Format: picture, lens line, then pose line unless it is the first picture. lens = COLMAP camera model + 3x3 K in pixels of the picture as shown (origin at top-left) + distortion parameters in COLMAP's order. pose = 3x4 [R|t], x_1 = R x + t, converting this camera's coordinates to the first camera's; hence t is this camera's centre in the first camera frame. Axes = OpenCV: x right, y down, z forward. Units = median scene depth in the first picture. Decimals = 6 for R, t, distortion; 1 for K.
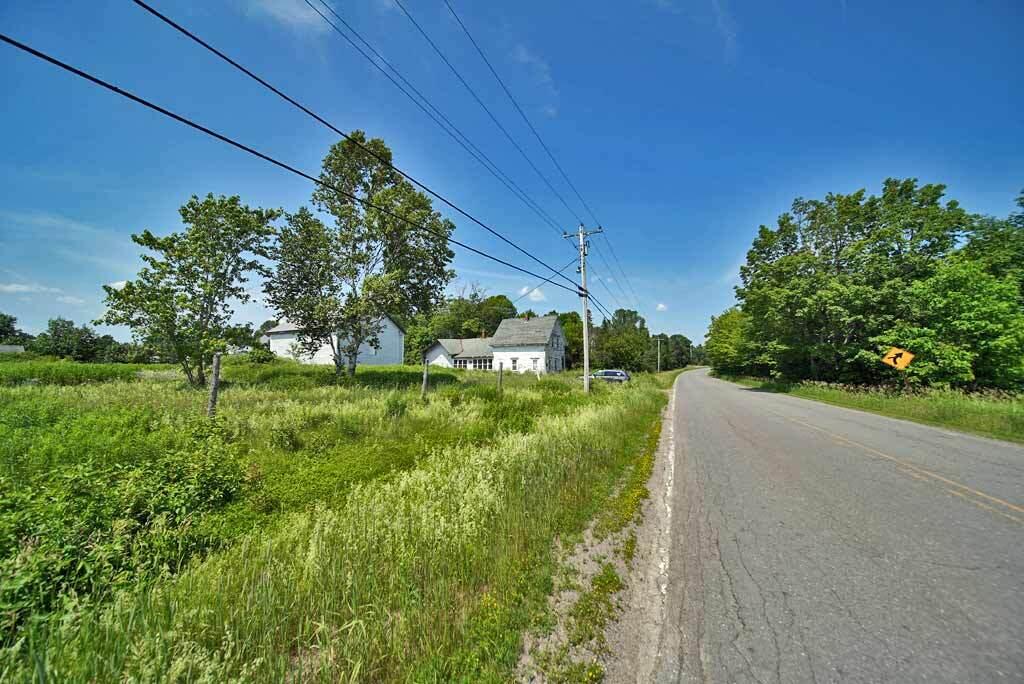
lens RADIAL K [[360.0, 0, 512.0], [0, 360.0, 342.0], [0, 0, 1]] dist [0.000485, -0.000128]
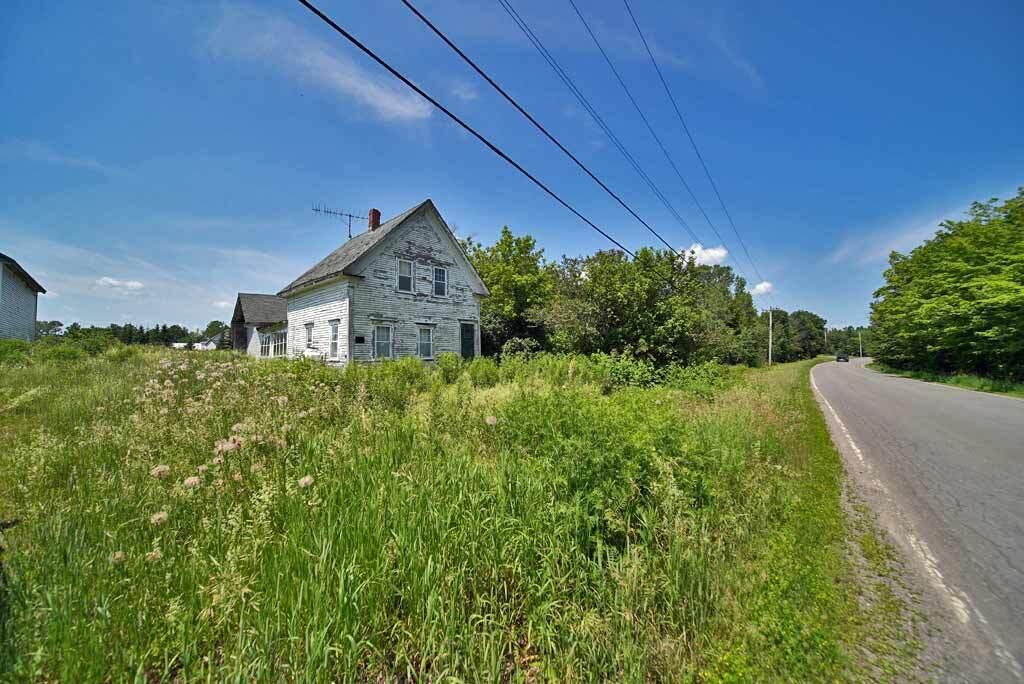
lens RADIAL K [[360.0, 0, 512.0], [0, 360.0, 342.0], [0, 0, 1]] dist [0.000485, -0.000128]
pose [[0.971093, -0.007809, -0.238575, 0.282197], [0.013677, 0.999643, 0.022950, 0.055017], [0.238311, -0.025549, 0.970853, 0.668934]]
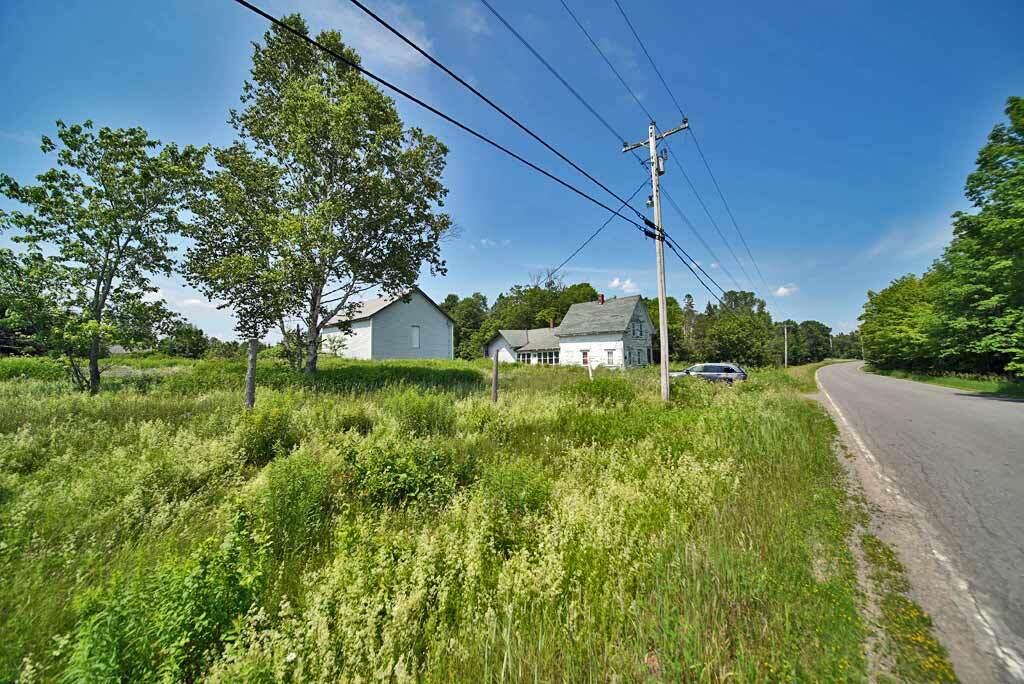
lens RADIAL K [[360.0, 0, 512.0], [0, 360.0, 342.0], [0, 0, 1]] dist [0.000485, -0.000128]
pose [[0.967146, -0.020551, -0.253389, 0.052247], [0.023417, 0.999691, 0.008299, 0.015410], [0.253140, -0.013960, 0.967329, 0.163714]]
